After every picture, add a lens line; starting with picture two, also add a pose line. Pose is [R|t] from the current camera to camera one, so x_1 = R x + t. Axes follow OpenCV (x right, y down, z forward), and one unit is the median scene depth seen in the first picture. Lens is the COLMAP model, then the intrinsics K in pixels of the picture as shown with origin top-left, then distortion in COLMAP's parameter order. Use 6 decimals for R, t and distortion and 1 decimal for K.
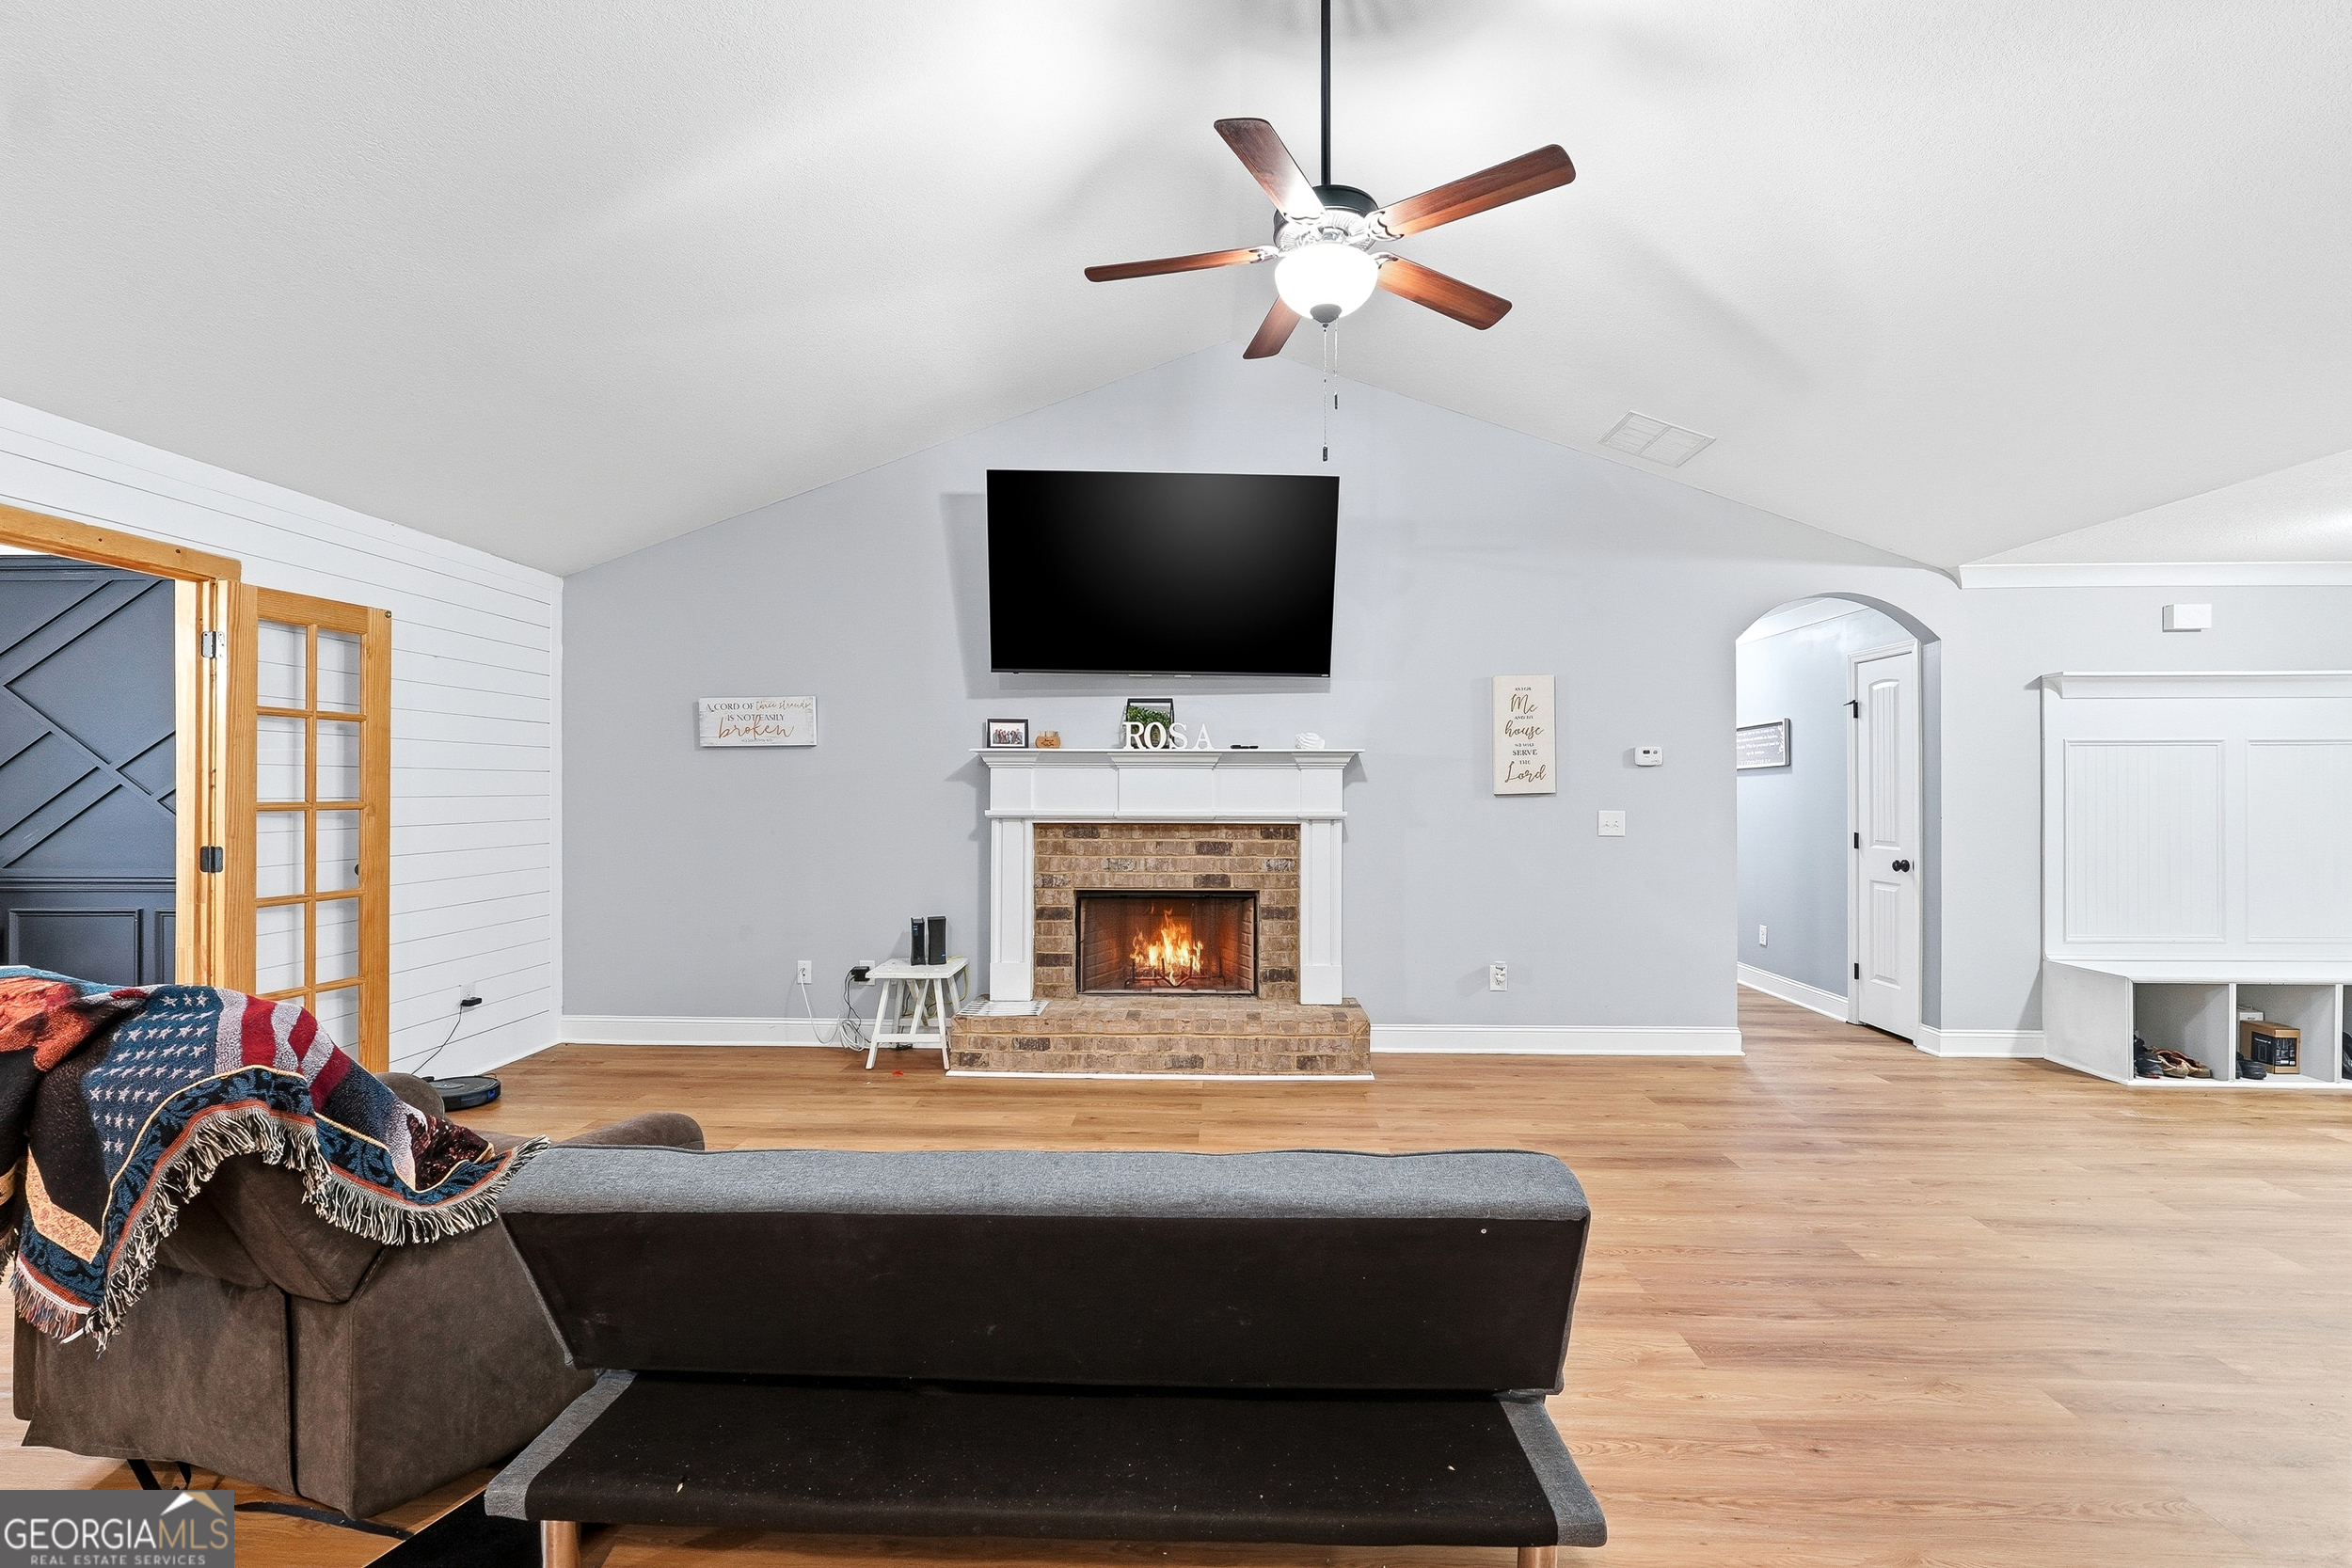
lens RADIAL K [[988.9, 0, 1189.0], [0, 988.9, 788.0], [0, 0, 1]] dist [-0.019634, 0.005417]
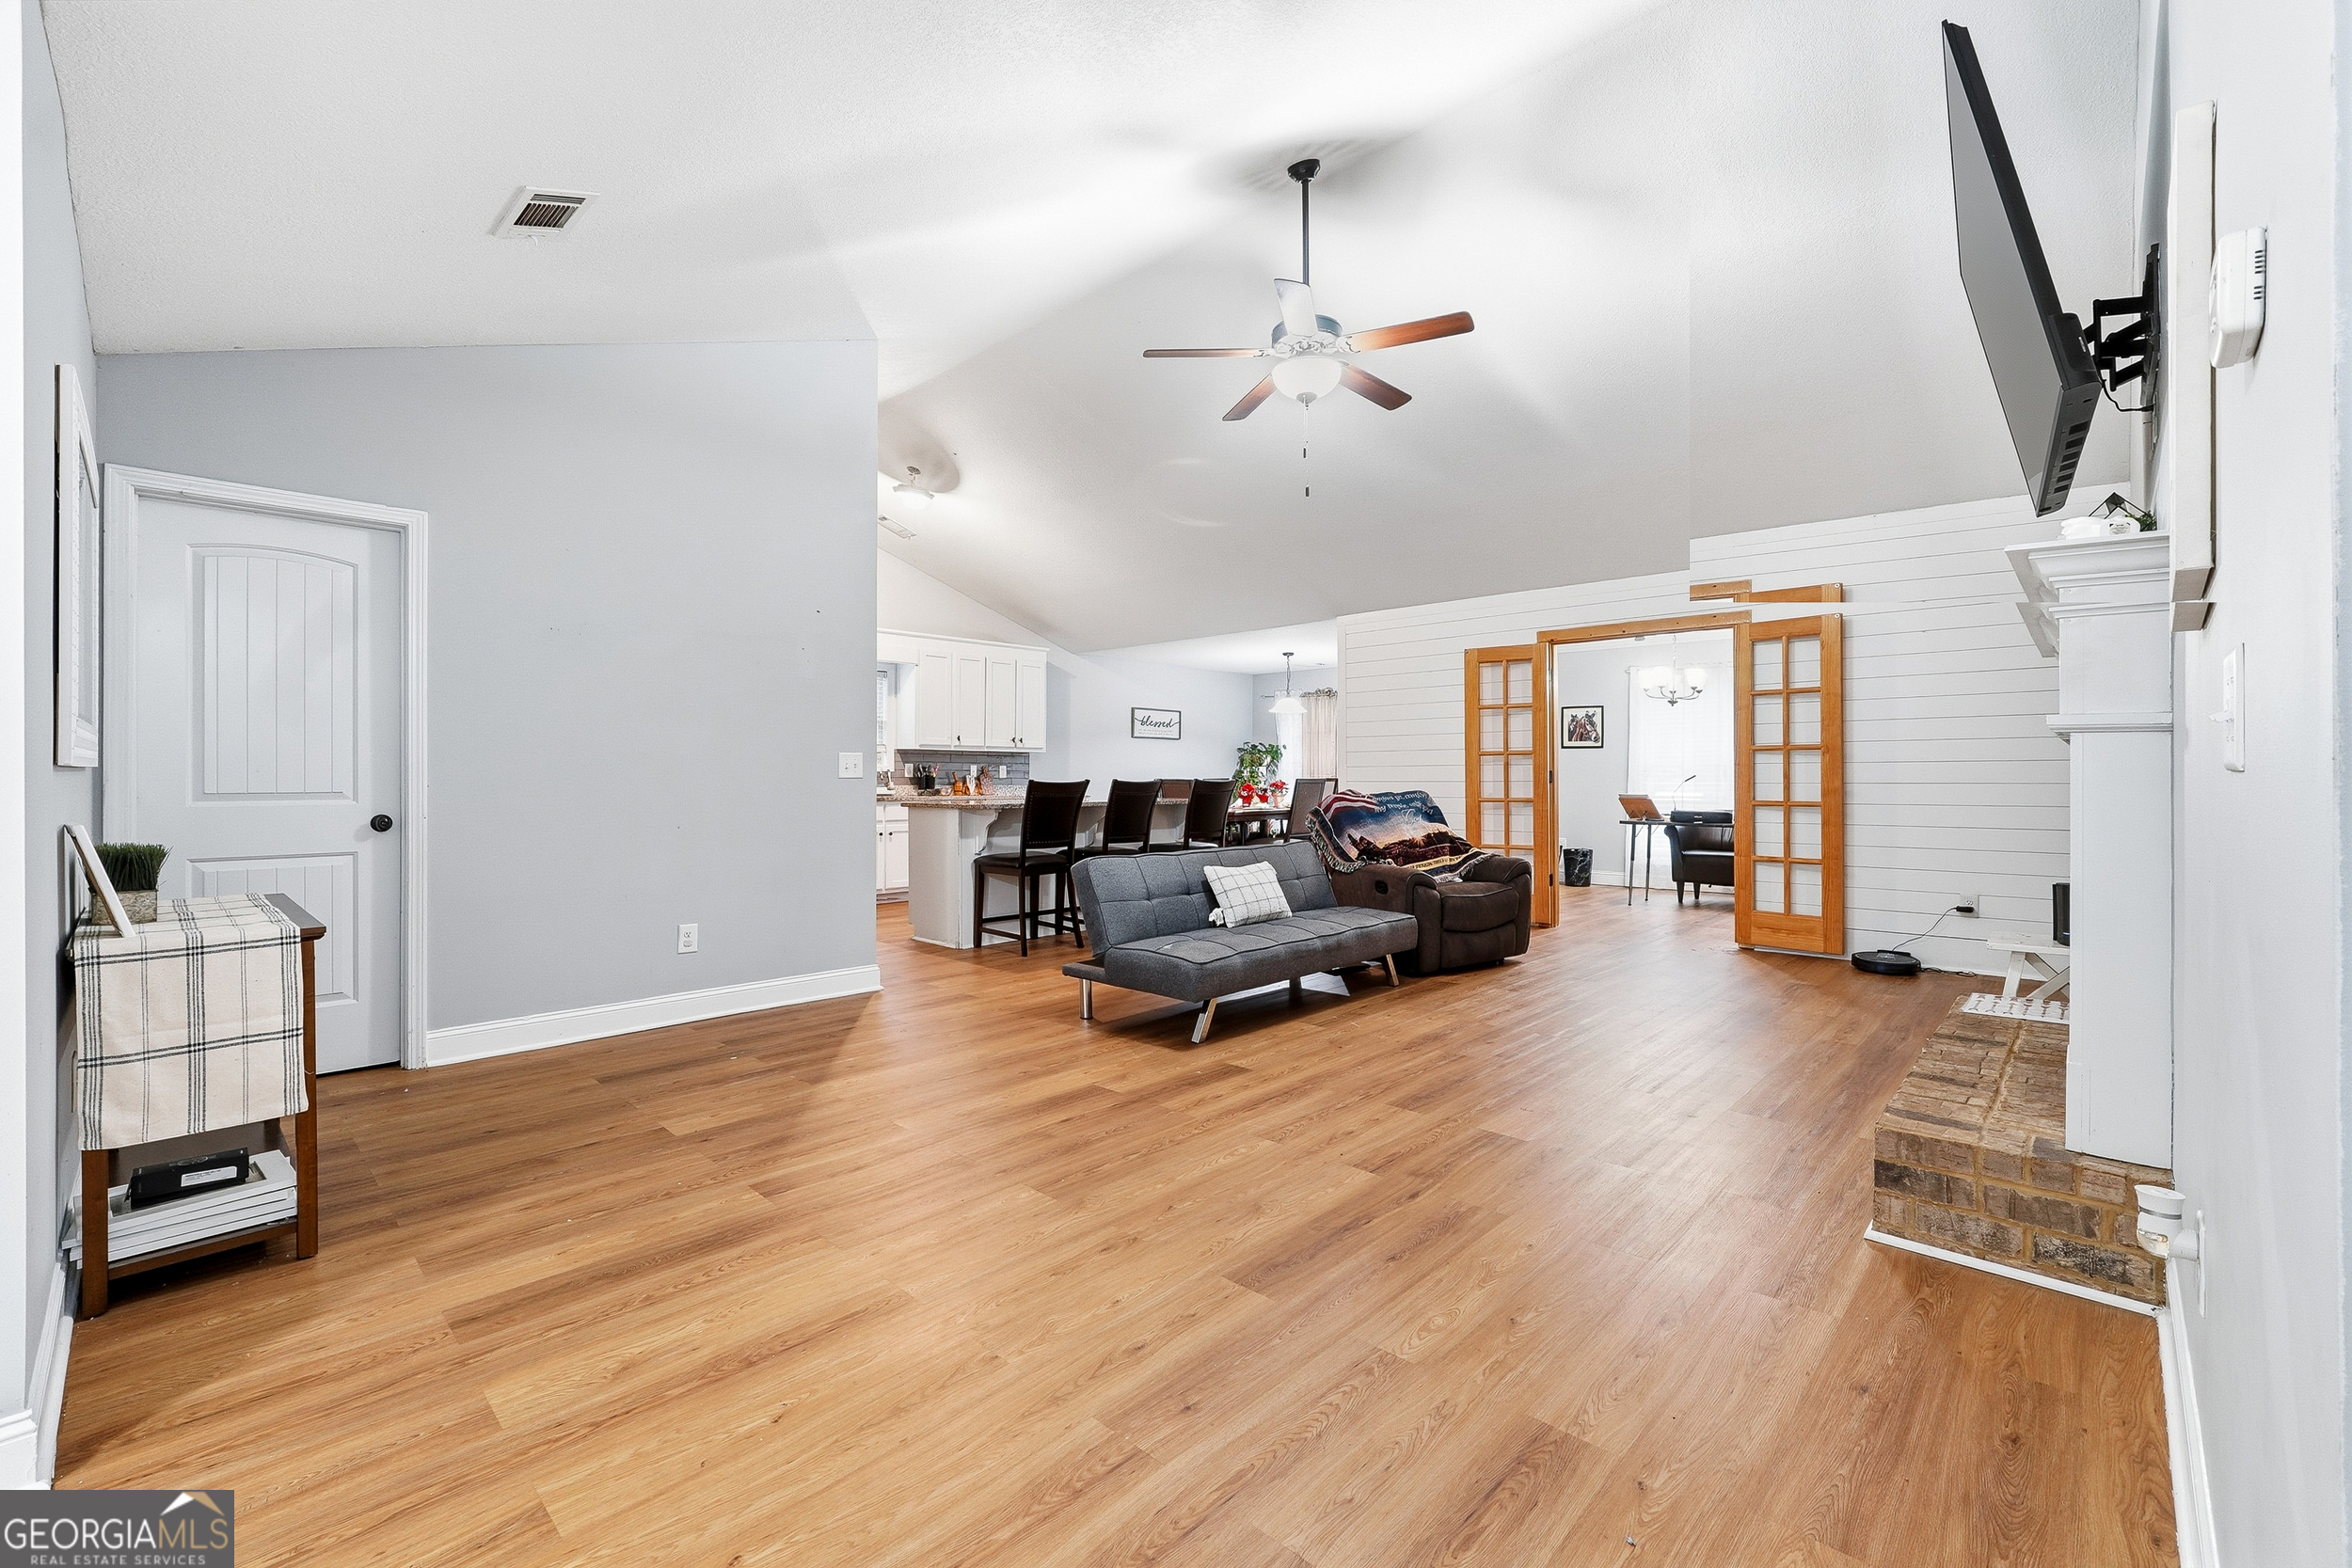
lens RADIAL K [[988.9, 0, 1170.8], [0, 988.9, 775.1], [0, 0, 1]] dist [-0.019634, 0.005417]
pose [[-0.670291, -0.002677, -0.742094, 0.744356], [0.001572, 0.999986, -0.005027, 0.053101], [0.742097, -0.004536, -0.670277, 0.991457]]
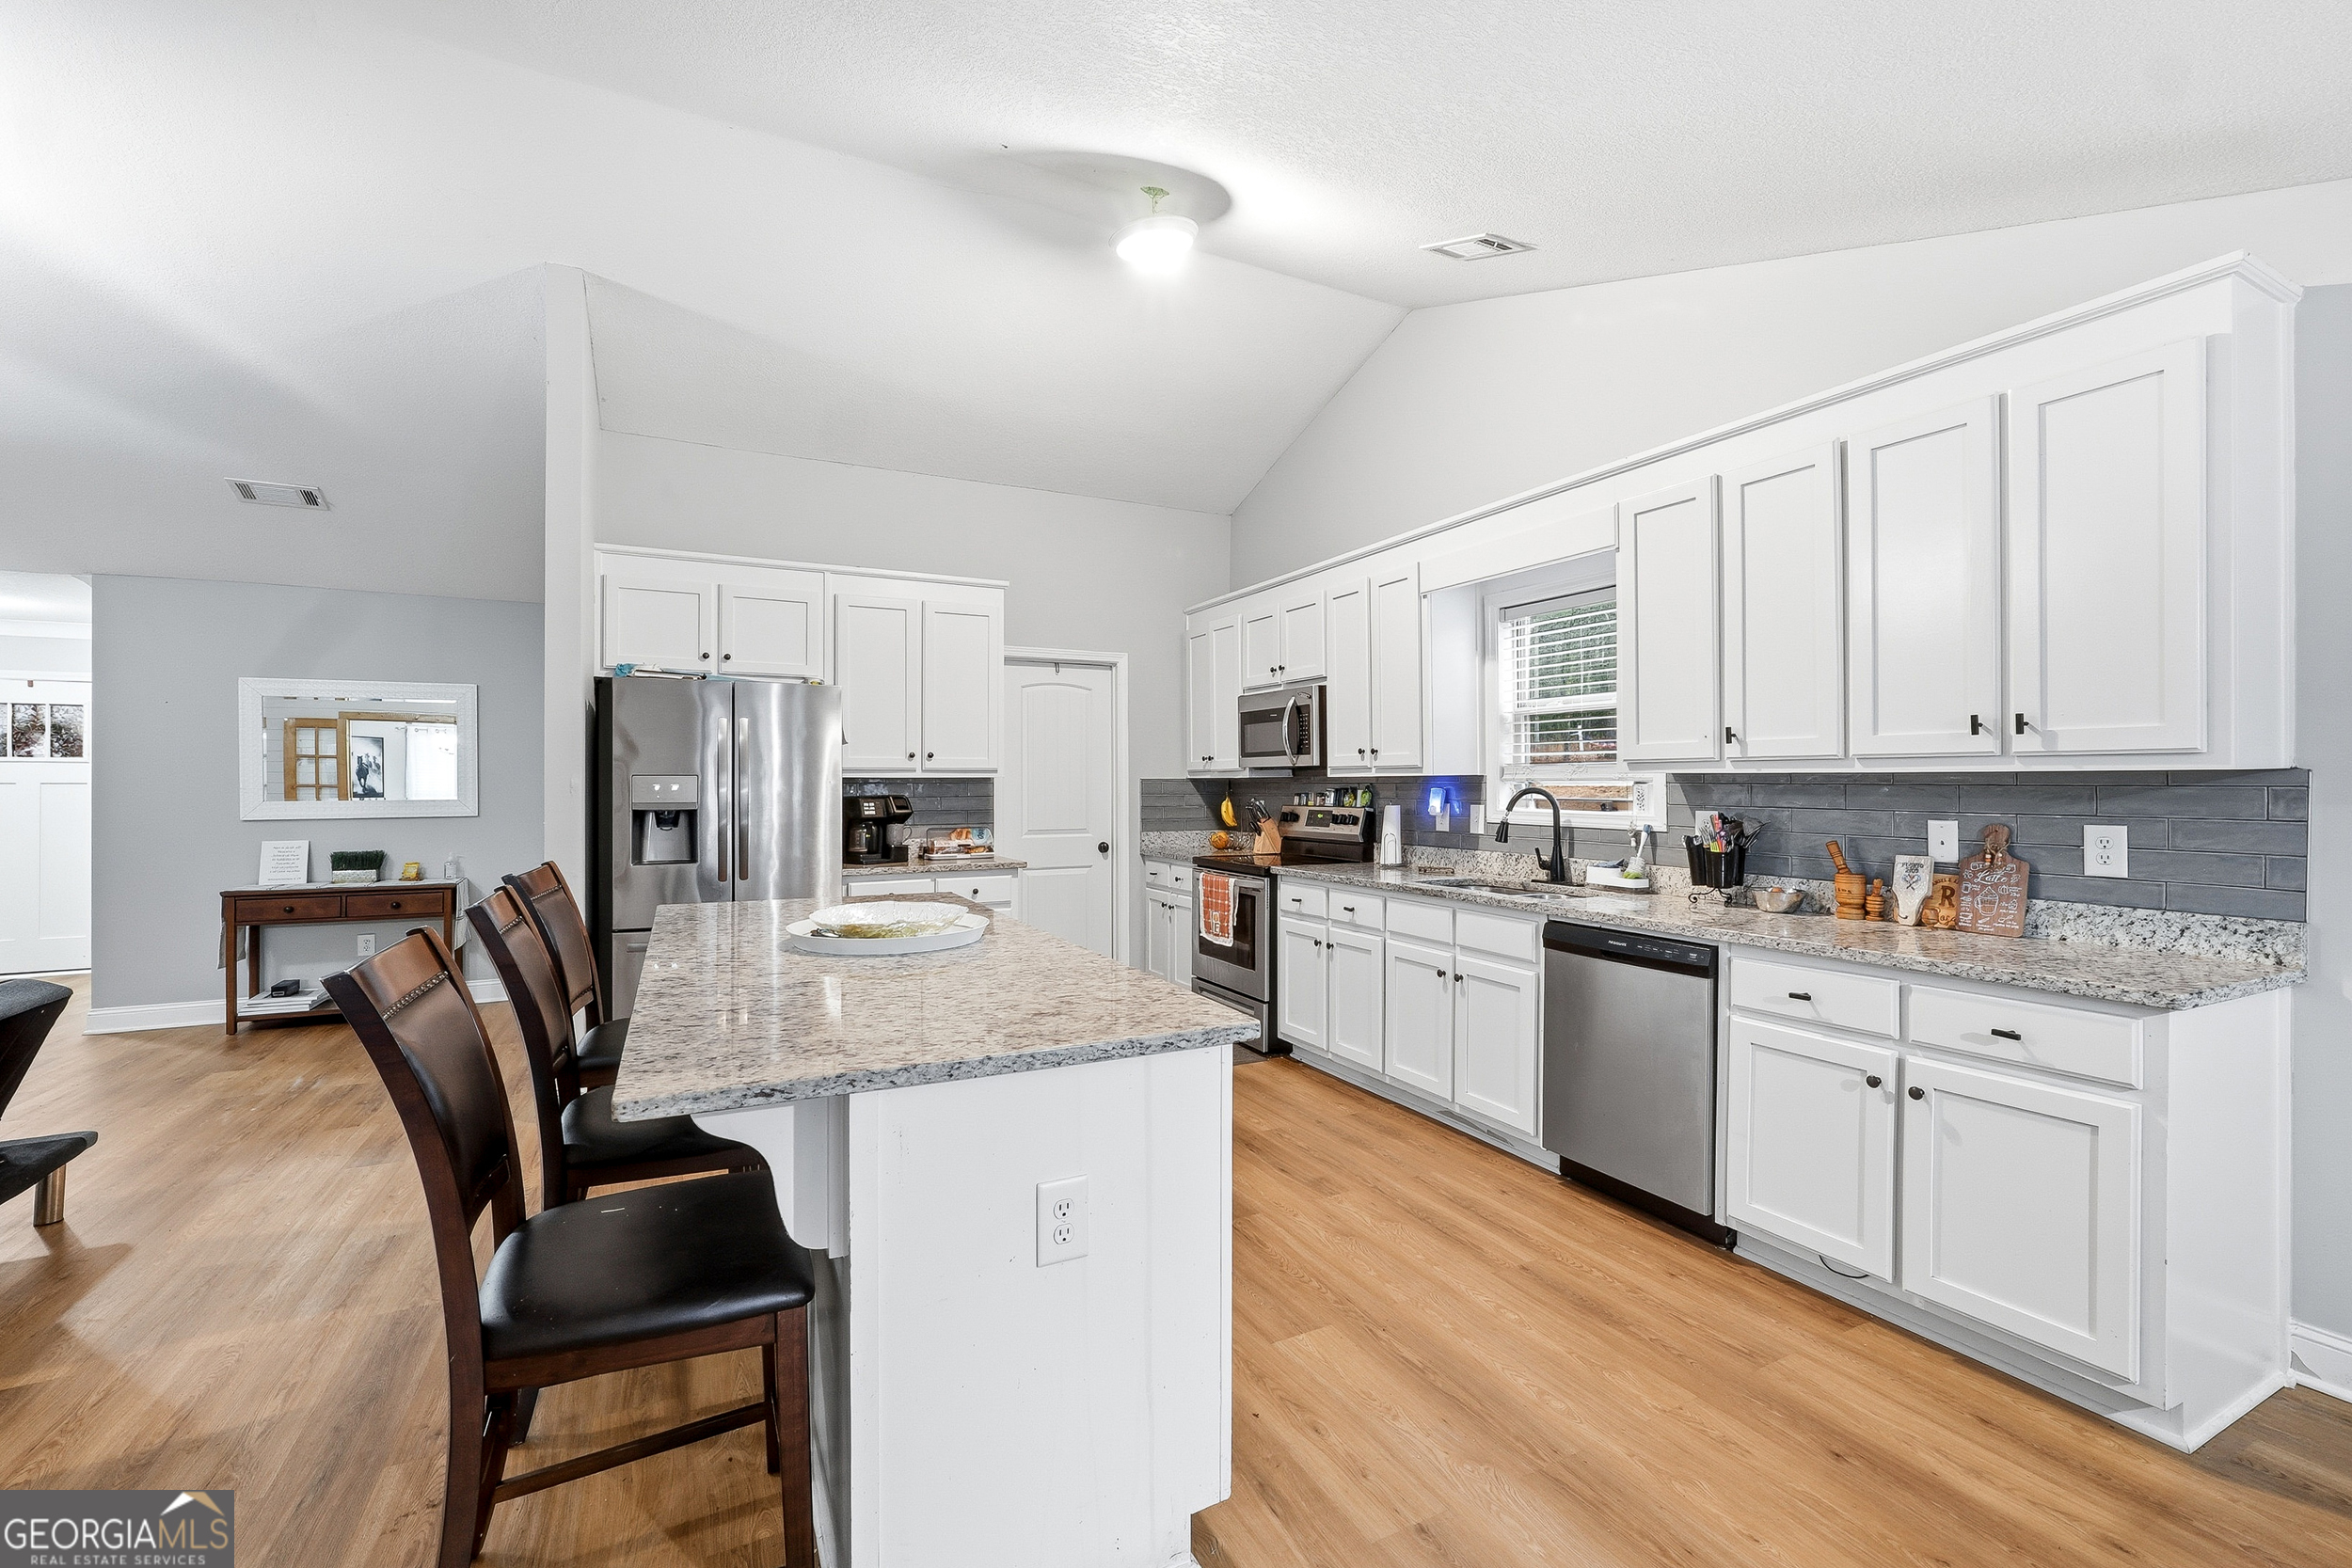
lens RADIAL K [[988.9, 0, 1192.3], [0, 988.9, 780.0], [0, 0, 1]] dist [-0.019634, 0.005417]
pose [[-0.498828, 0.002696, 0.866697, -0.765537], [-0.001181, 0.999992, -0.003790, 0.000903], [-0.866700, -0.002914, -0.498820, -0.000250]]
